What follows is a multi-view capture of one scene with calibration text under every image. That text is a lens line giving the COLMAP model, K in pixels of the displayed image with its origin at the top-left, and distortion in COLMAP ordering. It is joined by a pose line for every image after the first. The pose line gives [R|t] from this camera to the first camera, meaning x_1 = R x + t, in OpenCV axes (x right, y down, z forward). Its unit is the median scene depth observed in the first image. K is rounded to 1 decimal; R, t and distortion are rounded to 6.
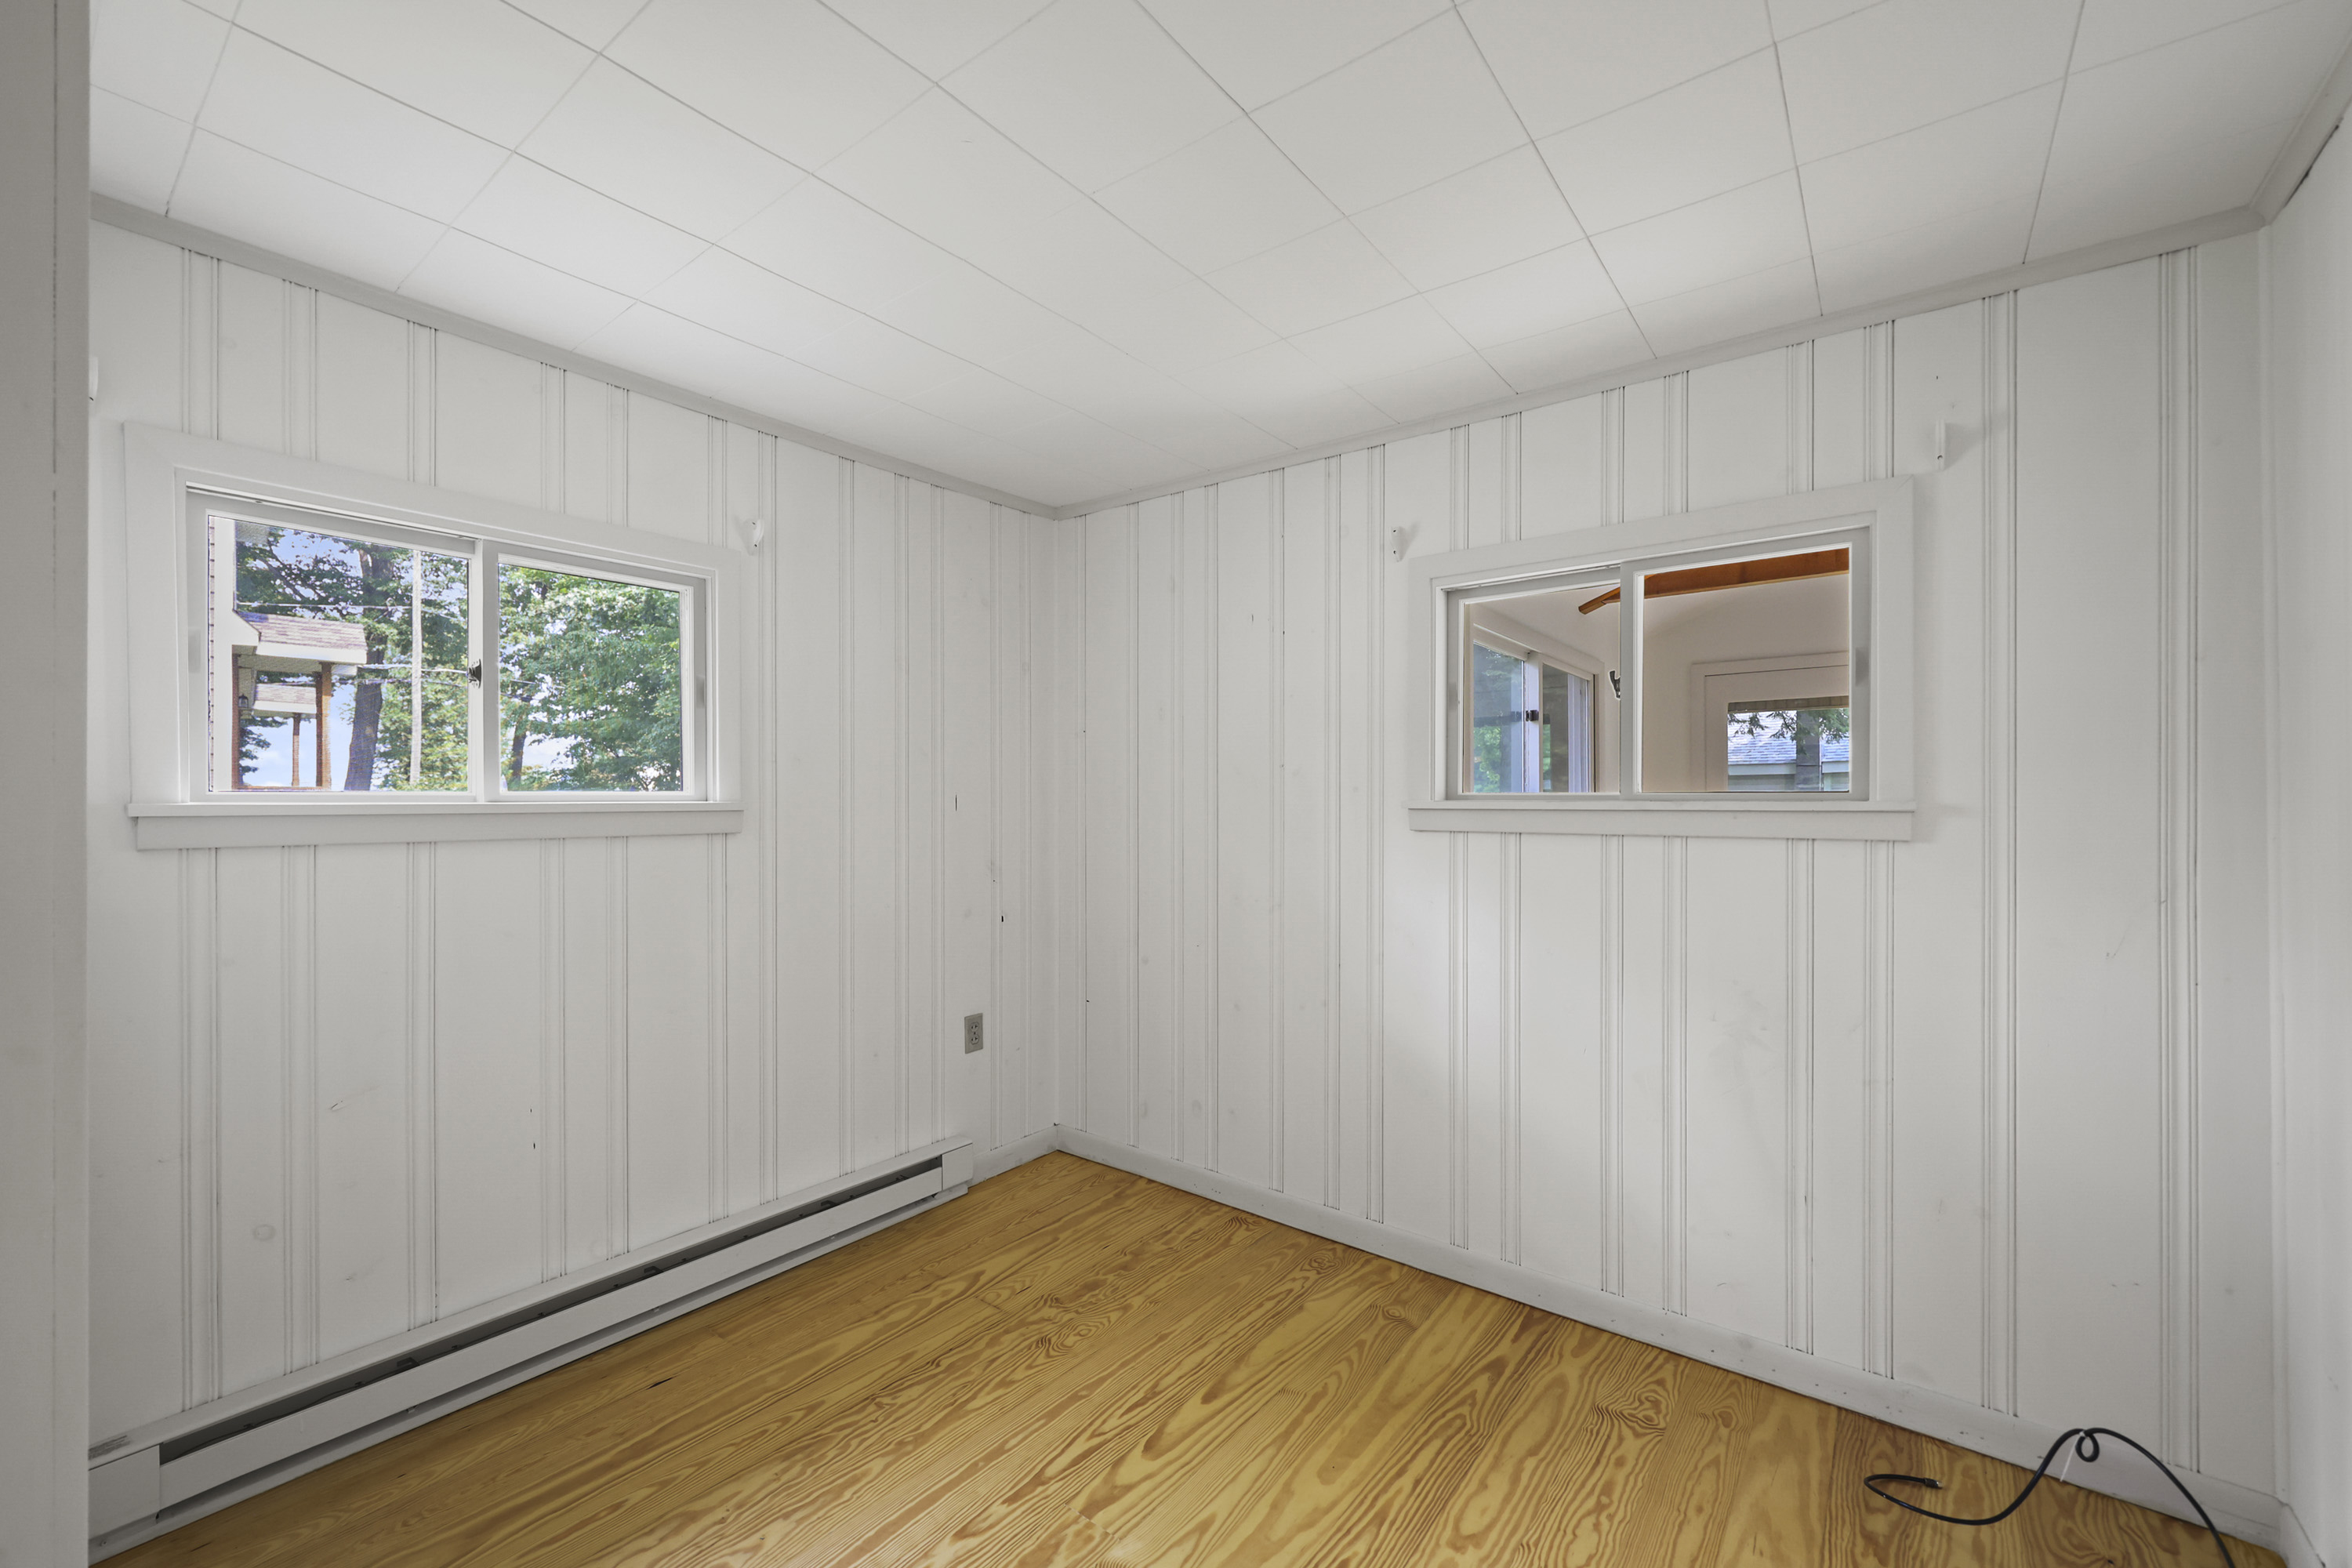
lens RADIAL K [[959.9, 0, 1166.1], [0, 959.9, 766.8], [0, 0, 1]] dist [0.000110, -0.000070]
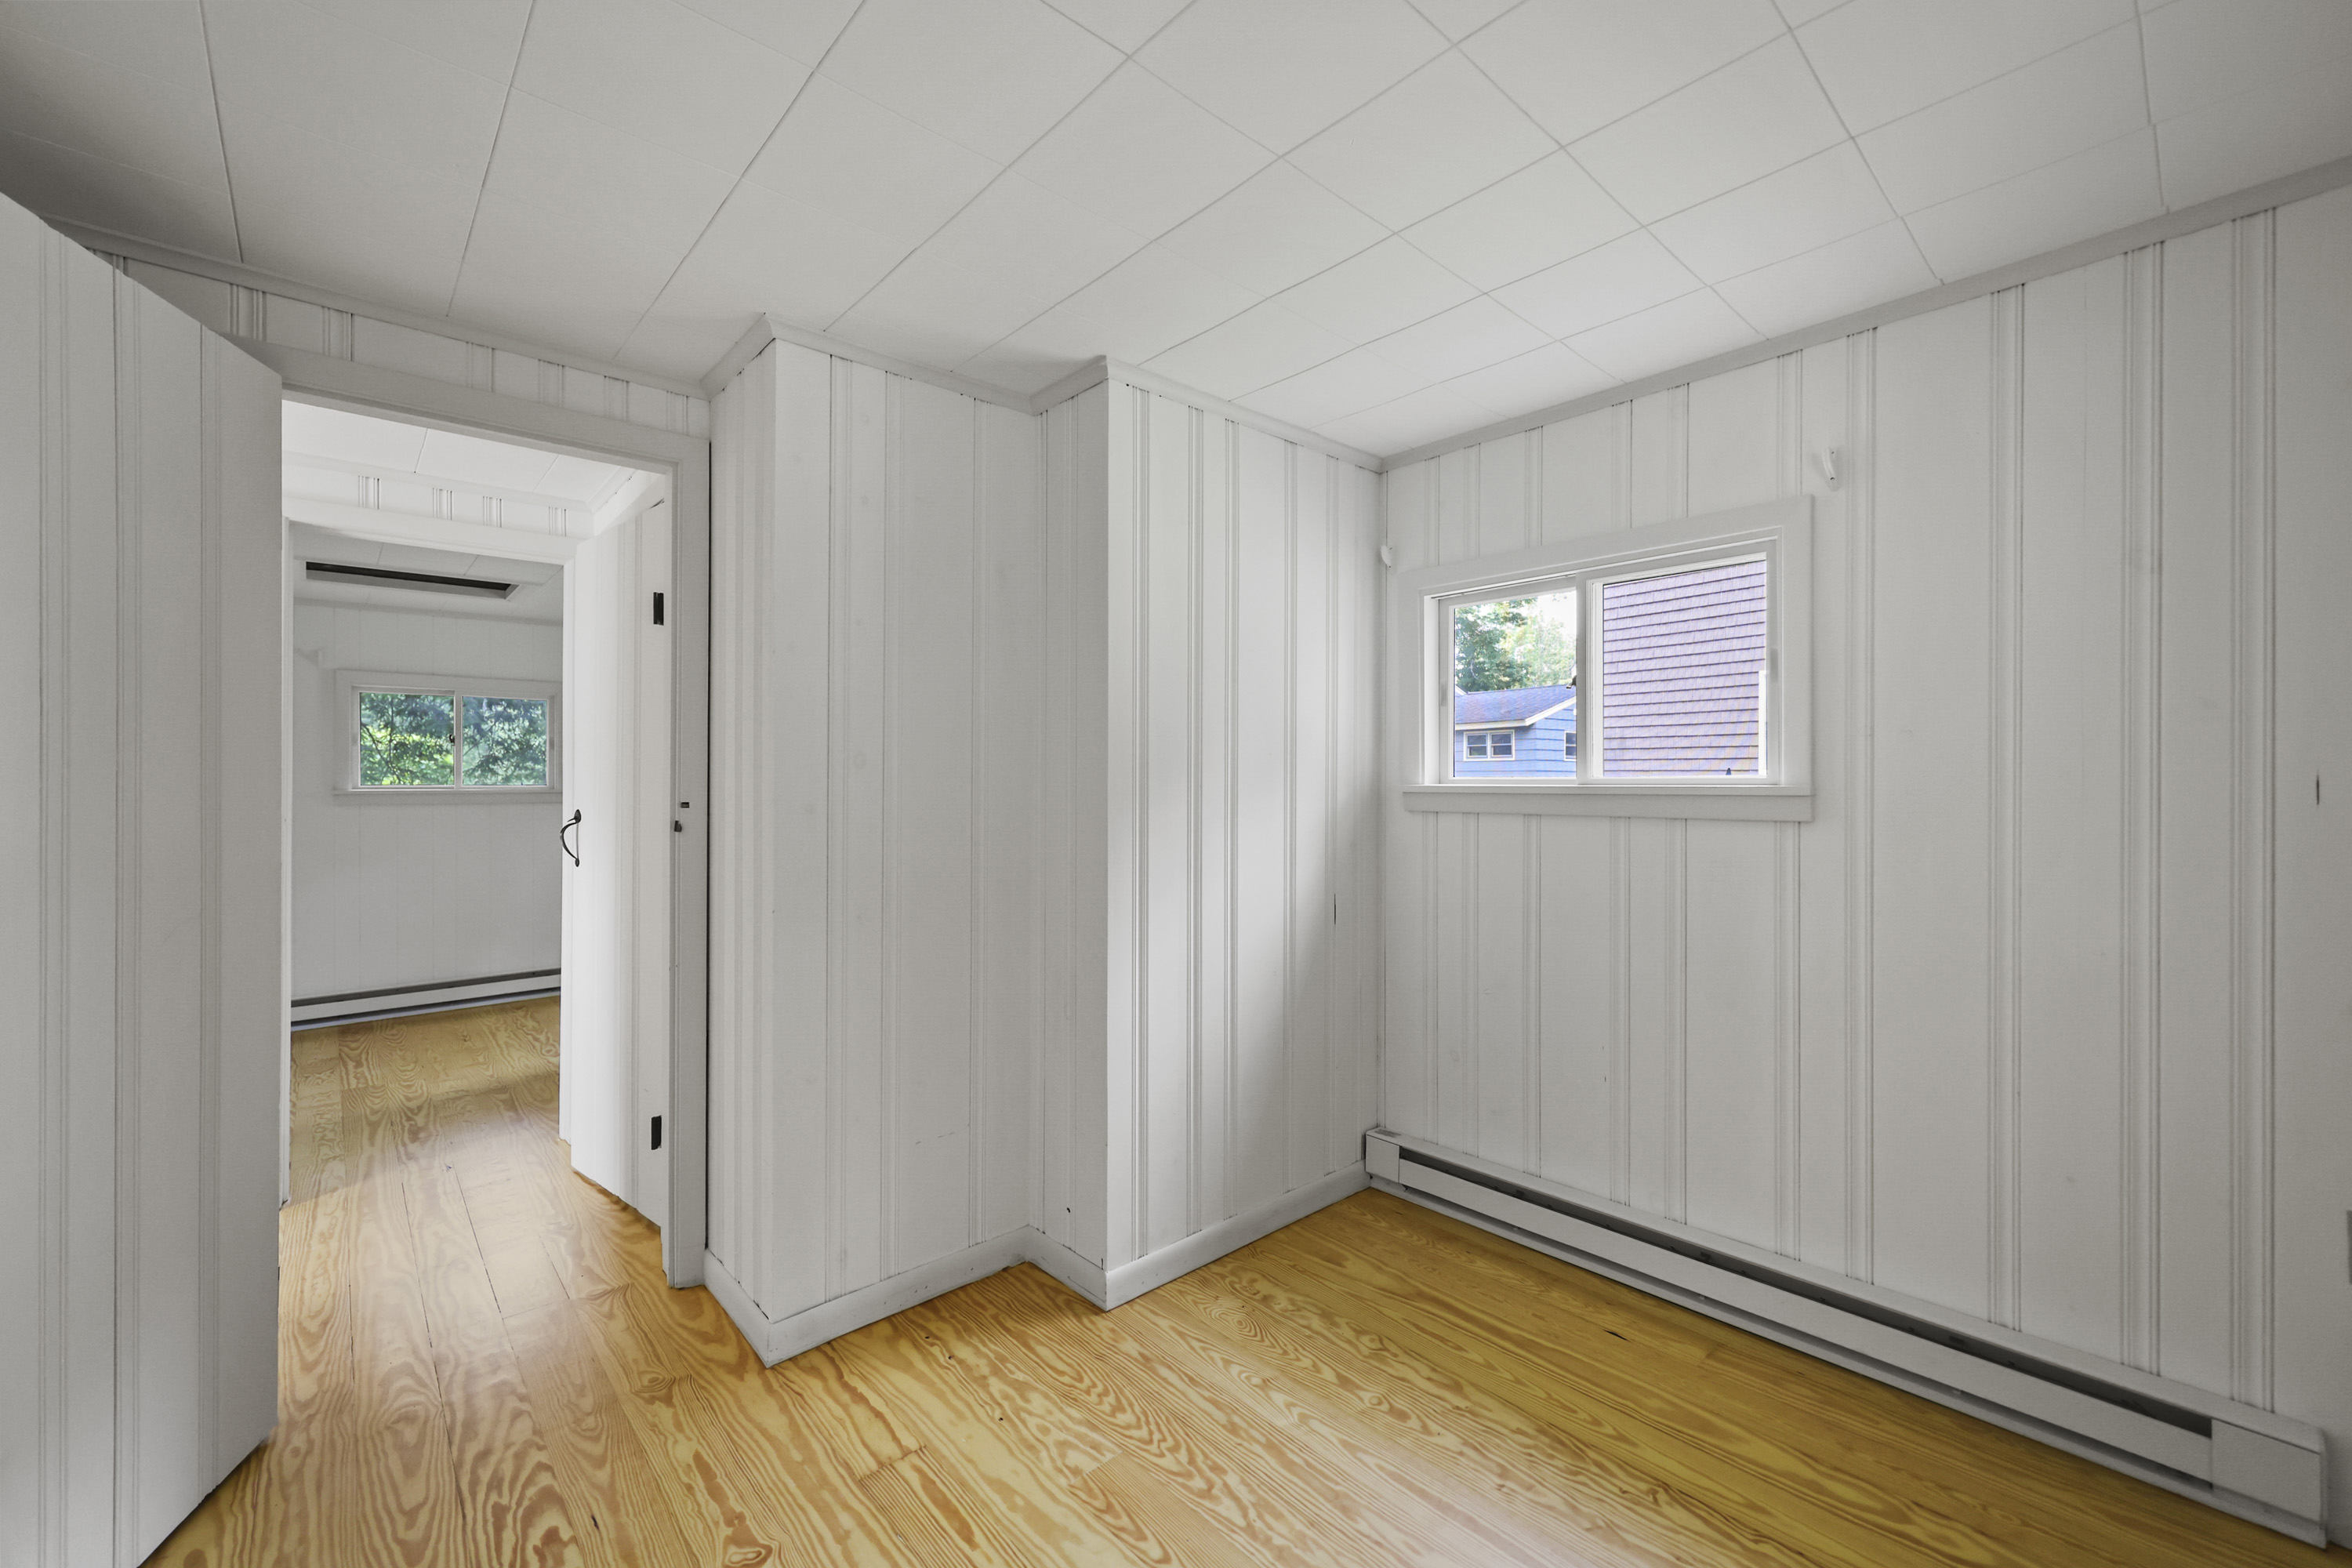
lens RADIAL K [[943.1, 0, 1176.8], [0, 943.1, 756.9], [0, 0, 1]] dist [-0.001079, -0.000170]
pose [[-0.170674, -0.024540, -0.985022, 0.565833], [0.030739, 0.999071, -0.030216, 0.021443], [0.984848, -0.035435, -0.169761, 0.688786]]
